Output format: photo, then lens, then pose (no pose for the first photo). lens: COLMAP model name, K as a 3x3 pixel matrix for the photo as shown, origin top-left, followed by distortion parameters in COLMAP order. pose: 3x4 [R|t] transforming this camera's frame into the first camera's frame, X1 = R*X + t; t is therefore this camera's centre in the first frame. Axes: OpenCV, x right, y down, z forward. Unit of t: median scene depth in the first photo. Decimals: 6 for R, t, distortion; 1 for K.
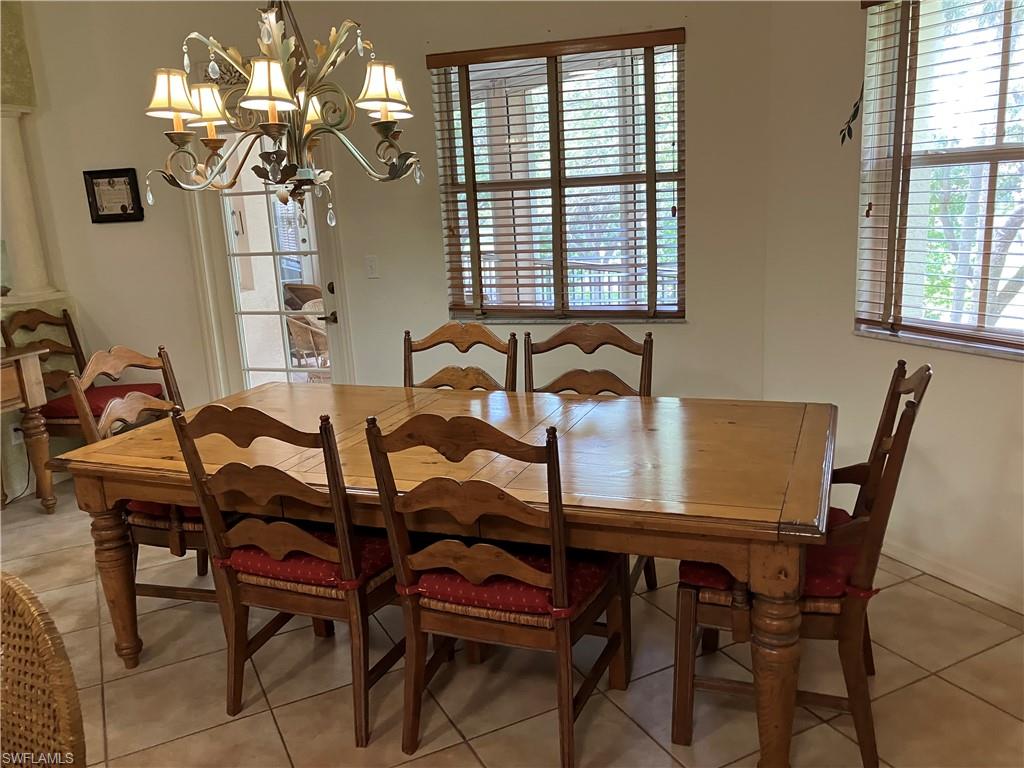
lens RADIAL K [[839.6, 0, 512.0], [0, 839.6, 384.0], [0, 0, 1]] dist [0.042533, -0.056713]
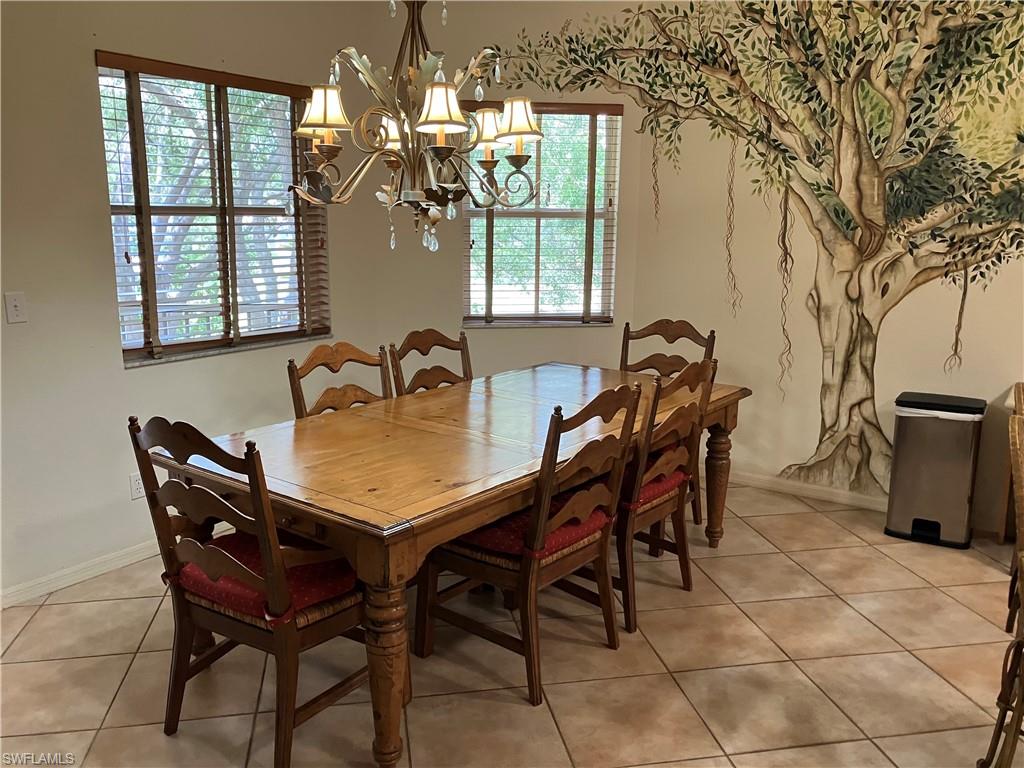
lens RADIAL K [[833.3, 0, 500.4], [0, 833.3, 384.6], [0, 0, 1]] dist [0.007699, -0.009919]
pose [[0.285710, -0.134264, 0.948864, -1.034782], [0.188194, 0.978718, 0.081822, -0.072582], [-0.939655, 0.155194, 0.304898, 0.545665]]
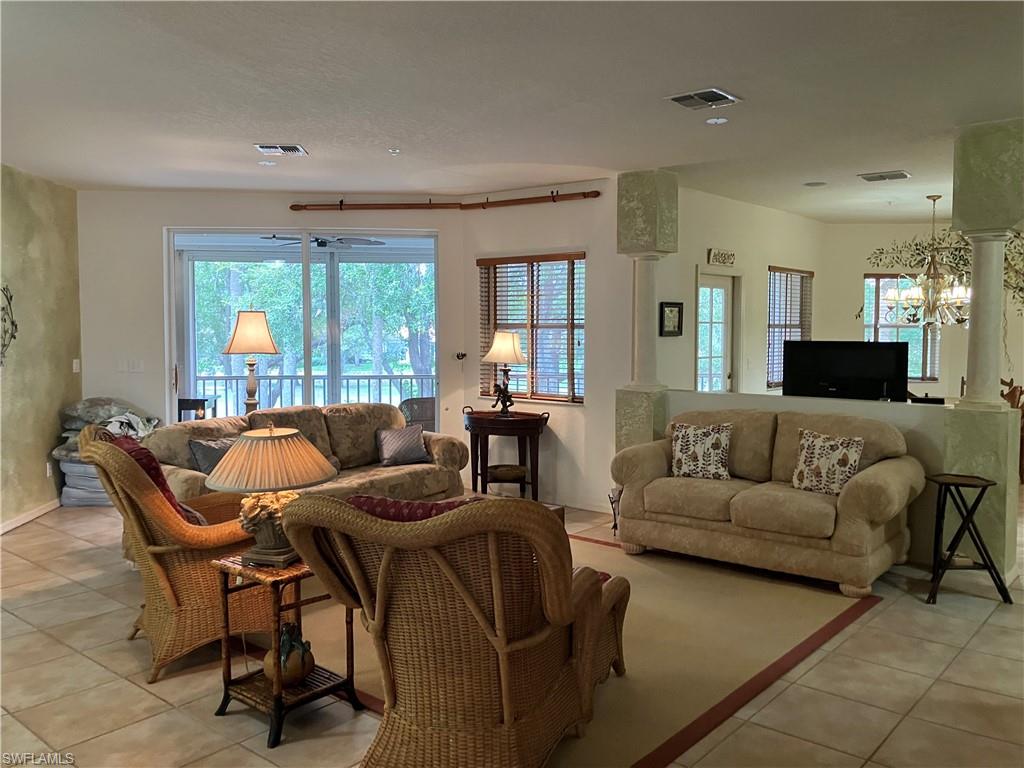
lens RADIAL K [[835.0, 0, 514.6], [0, 835.0, 376.4], [0, 0, 1]] dist [0.024604, -0.009776]
pose [[0.377315, -0.002370, 0.926082, -2.960610], [0.185916, 0.979832, -0.073240, -0.096662], [-0.907232, 0.199808, 0.370146, 1.084540]]
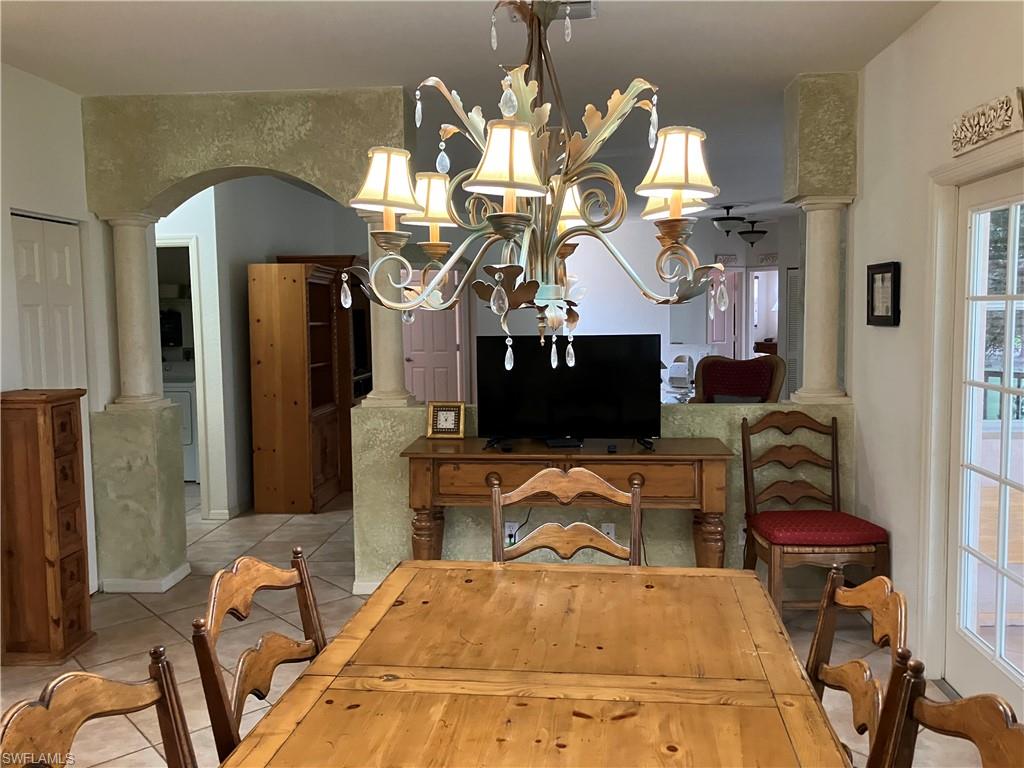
lens RADIAL K [[835.0, 0, 514.6], [0, 835.0, 376.4], [0, 0, 1]] dist [0.024604, -0.009776]
pose [[0.252785, 0.126585, -0.959206, 0.358742], [-0.214775, 0.974011, 0.071938, -0.192208], [0.943383, 0.187829, 0.273402, 0.685554]]
